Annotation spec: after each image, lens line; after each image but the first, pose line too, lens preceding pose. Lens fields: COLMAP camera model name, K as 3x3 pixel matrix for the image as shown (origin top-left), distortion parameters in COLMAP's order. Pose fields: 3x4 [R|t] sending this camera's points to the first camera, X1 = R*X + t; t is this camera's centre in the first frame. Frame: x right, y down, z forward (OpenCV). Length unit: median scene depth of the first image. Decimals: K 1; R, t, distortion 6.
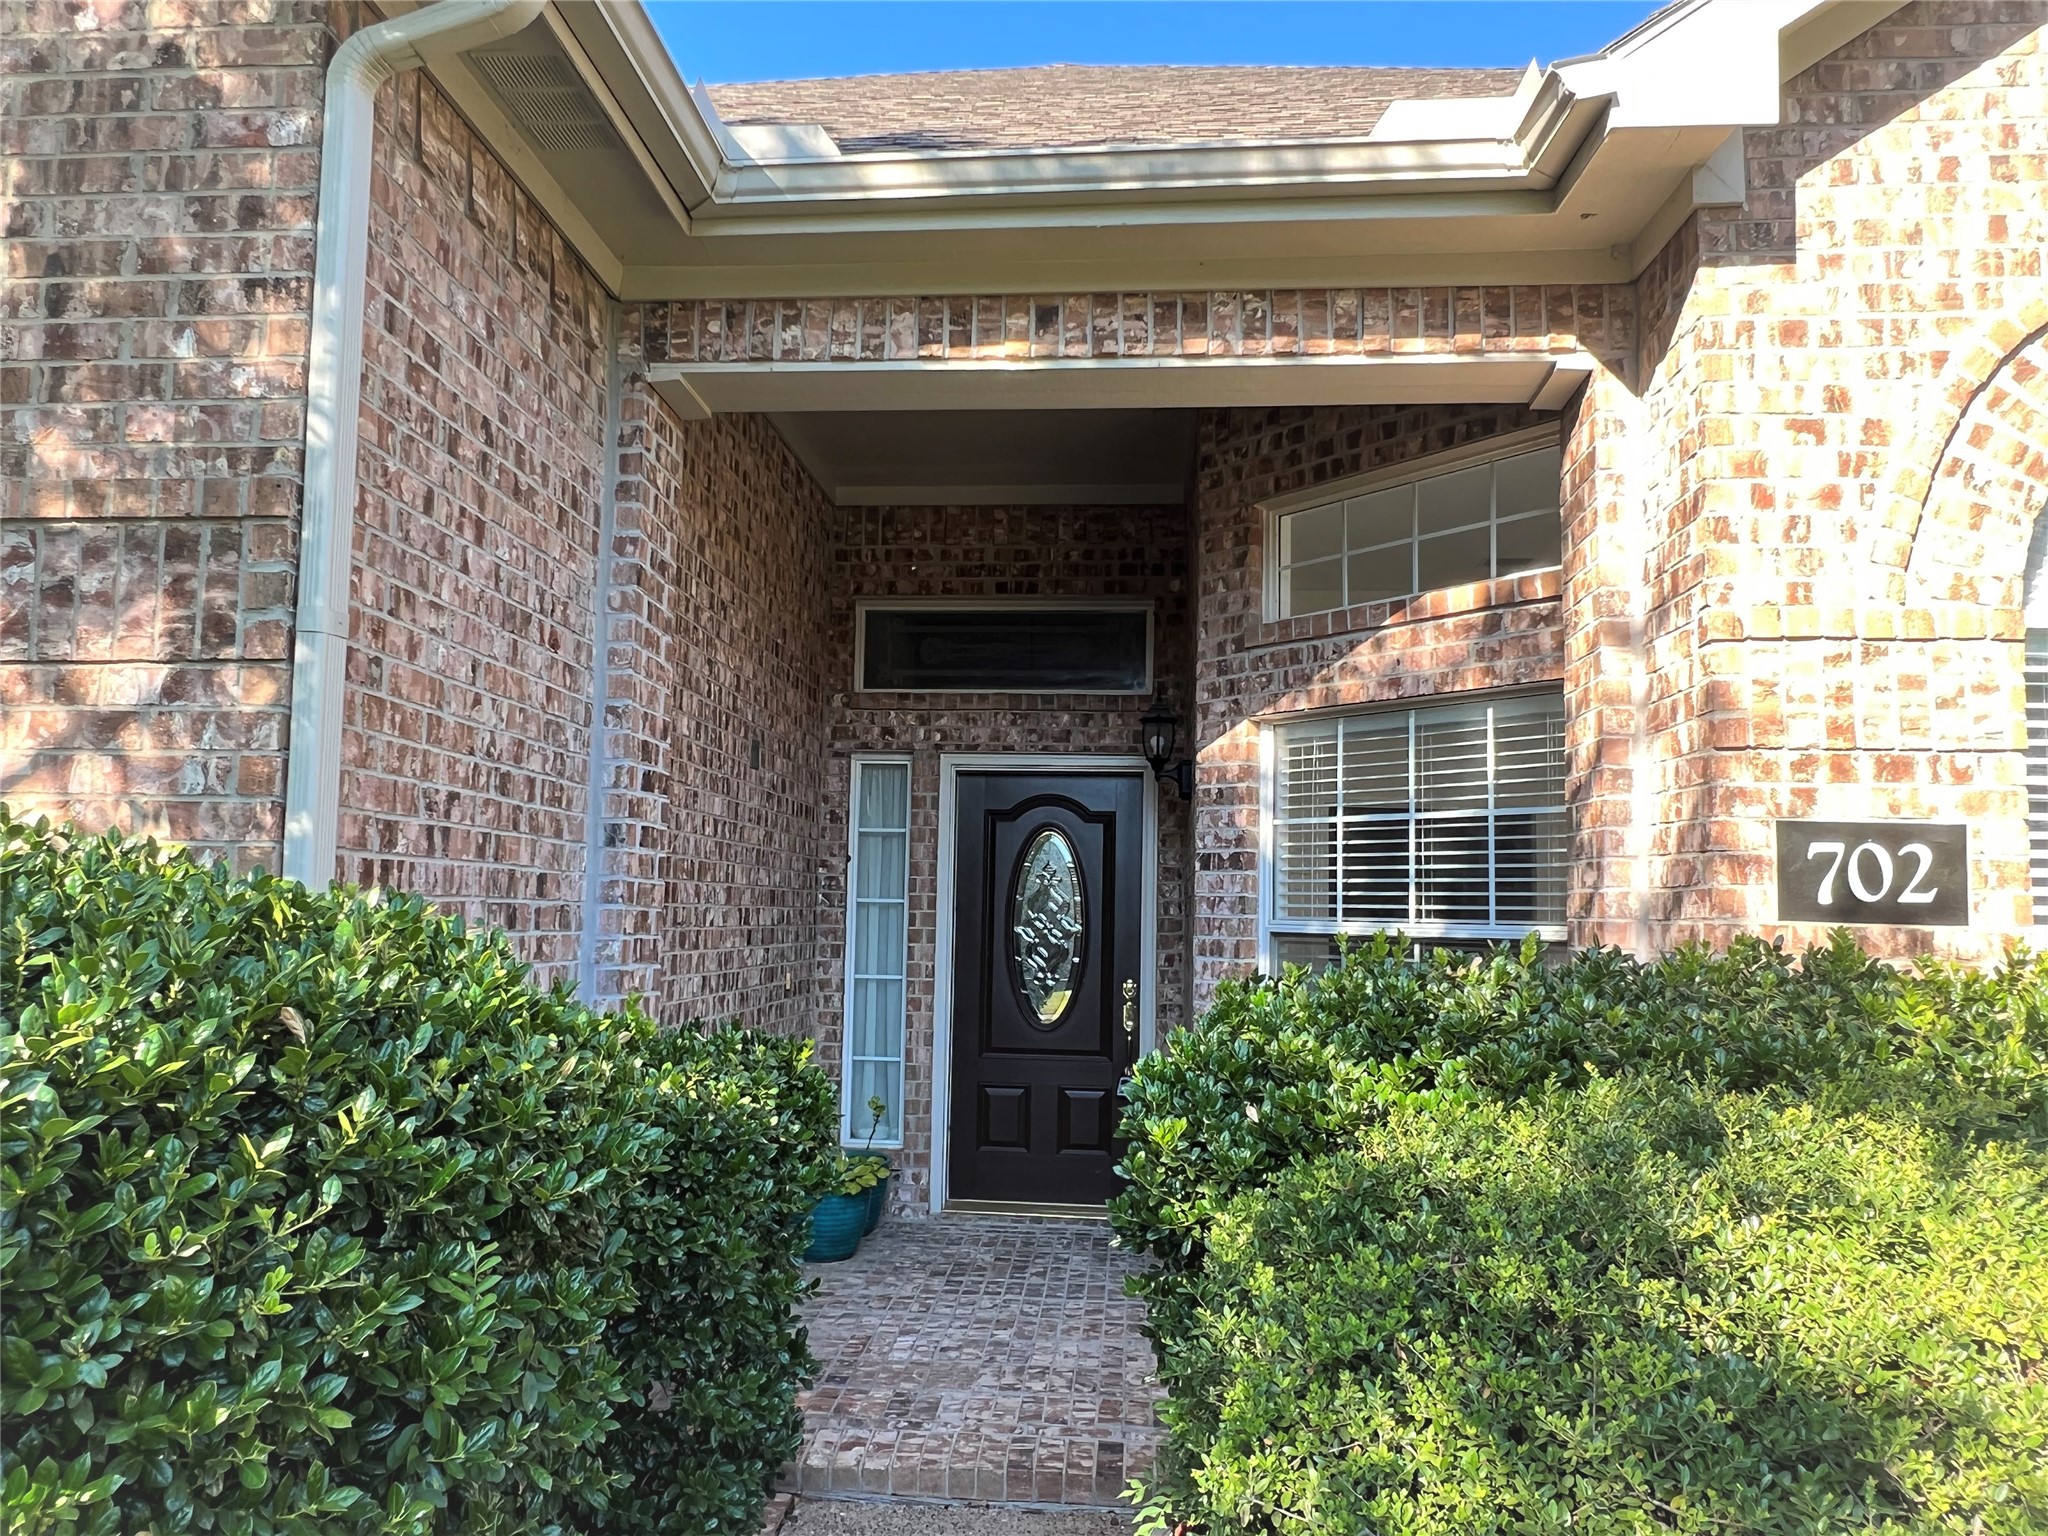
lens RADIAL K [[1361.5, 0, 1024.0], [0, 1361.5, 768.0], [0, 0, 1]] dist [0.006477, 0.002471]
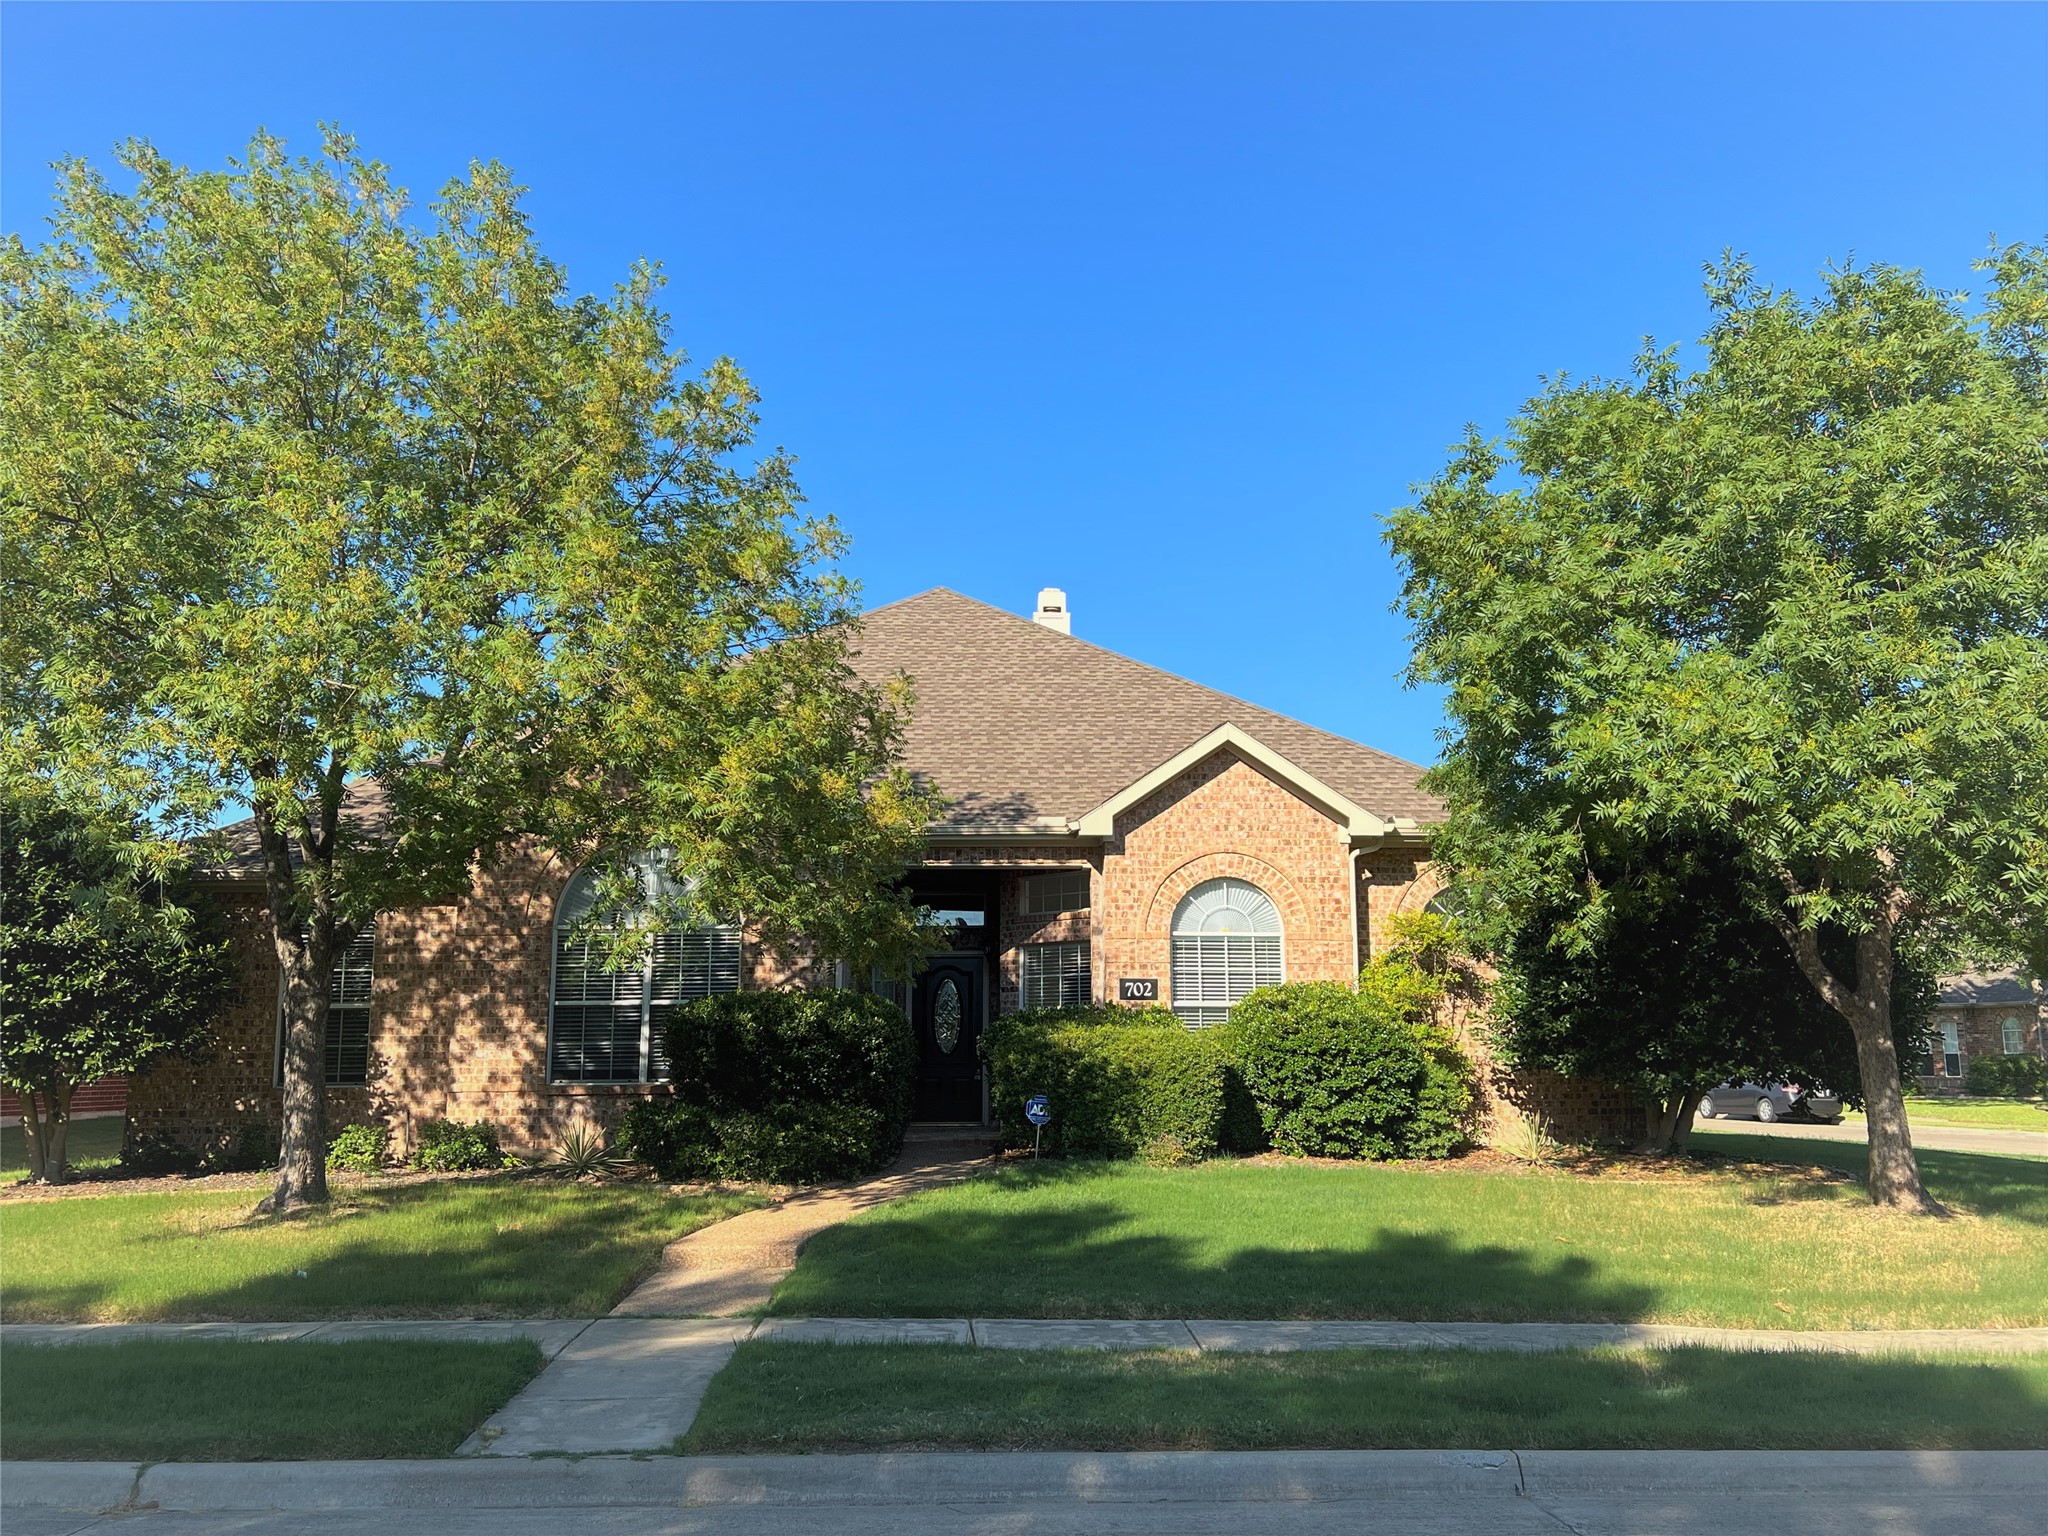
lens RADIAL K [[1700.8, 0, 1024.0], [0, 1700.8, 768.0], [0, 0, 1]] dist [0.052985, -0.005827]
pose [[0.994025, 0.000390, 0.109152, -0.357495], [0.006857, 0.997795, -0.066018, -0.262451], [-0.108937, 0.066372, 0.991830, -4.227612]]
